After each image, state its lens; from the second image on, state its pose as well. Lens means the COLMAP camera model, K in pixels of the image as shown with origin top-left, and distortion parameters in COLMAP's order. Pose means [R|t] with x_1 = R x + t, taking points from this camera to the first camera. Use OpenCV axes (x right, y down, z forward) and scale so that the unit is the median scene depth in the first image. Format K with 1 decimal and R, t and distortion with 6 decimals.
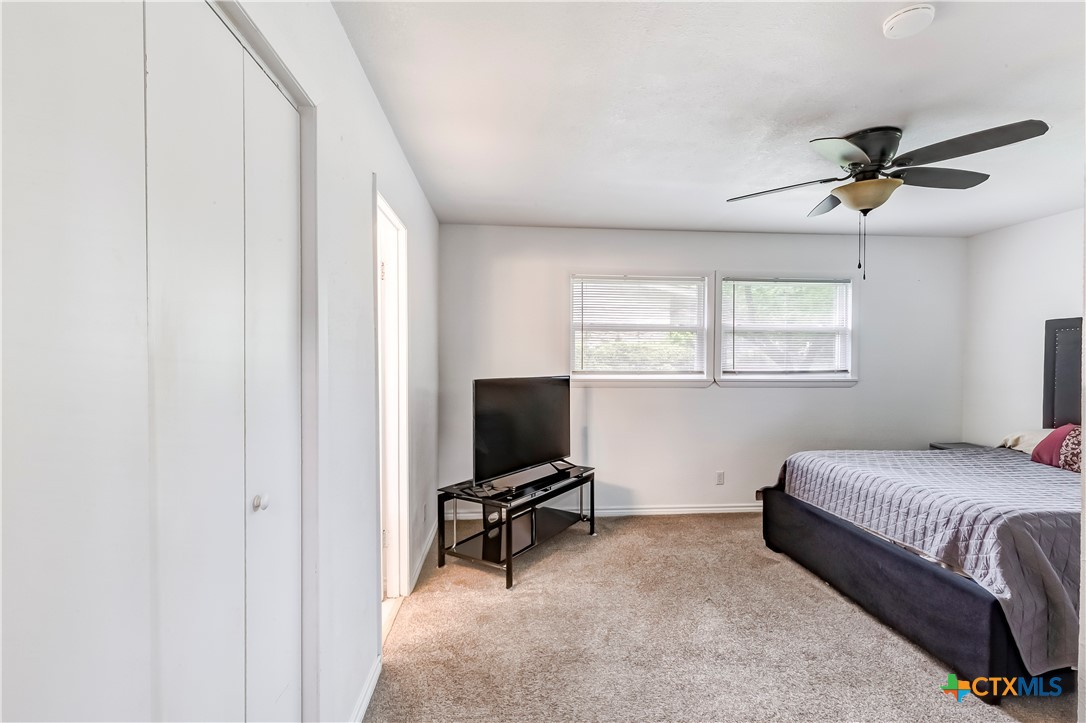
lens RADIAL K [[492.7, 0, 543.0], [0, 492.7, 361.5], [0, 0, 1]] dist [0.000565, -0.000012]
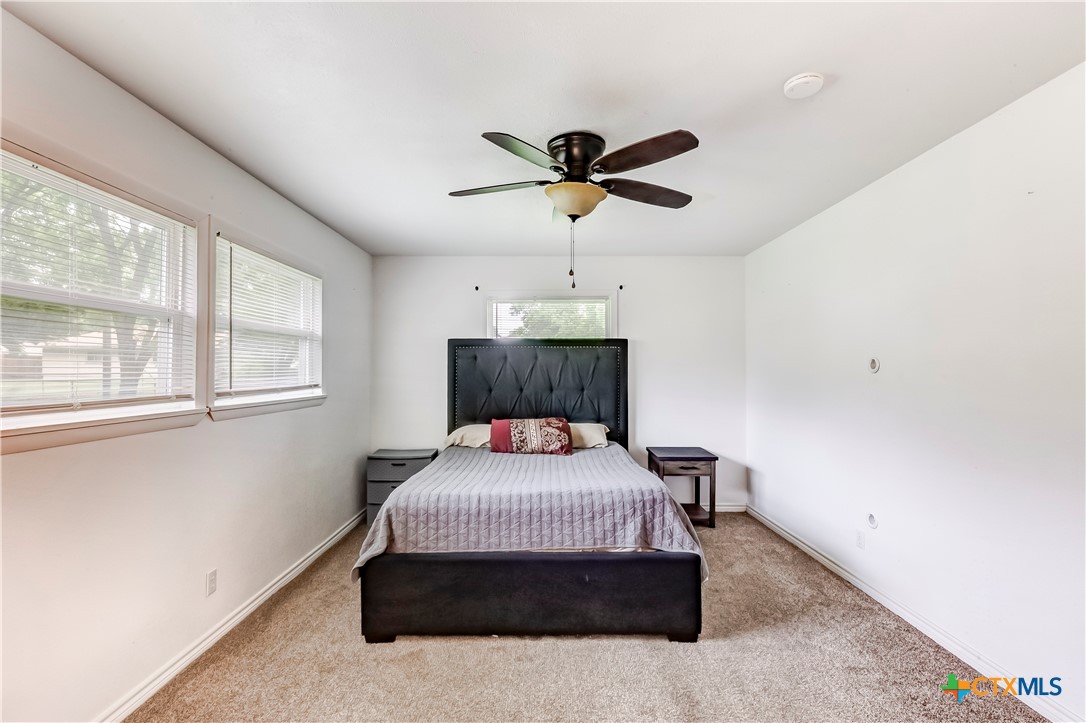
lens RADIAL K [[502.5, 0, 543.1], [0, 502.5, 366.5], [0, 0, 1]] dist [0.003997, 0.000298]
pose [[0.085185, 0.002947, 0.996361, -0.244229], [0.010136, 0.999941, -0.003824, -0.006751], [-0.996314, 0.010425, 0.085150, 0.735007]]
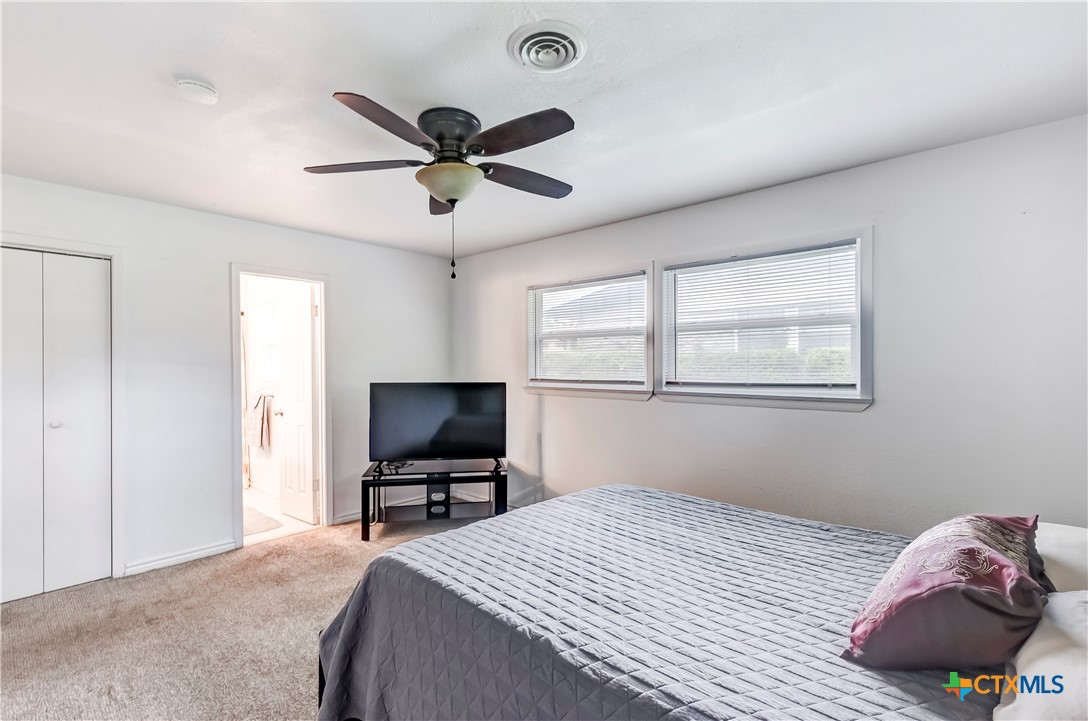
lens RADIAL K [[491.9, 0, 546.3], [0, 491.9, 365.1], [0, 0, 1]] dist [0.000656, 0.000345]
pose [[0.691157, -0.004081, -0.722693, 1.056080], [-0.003977, 0.999947, -0.009450, 0.001080], [0.722693, 0.009405, 0.691105, 0.381361]]
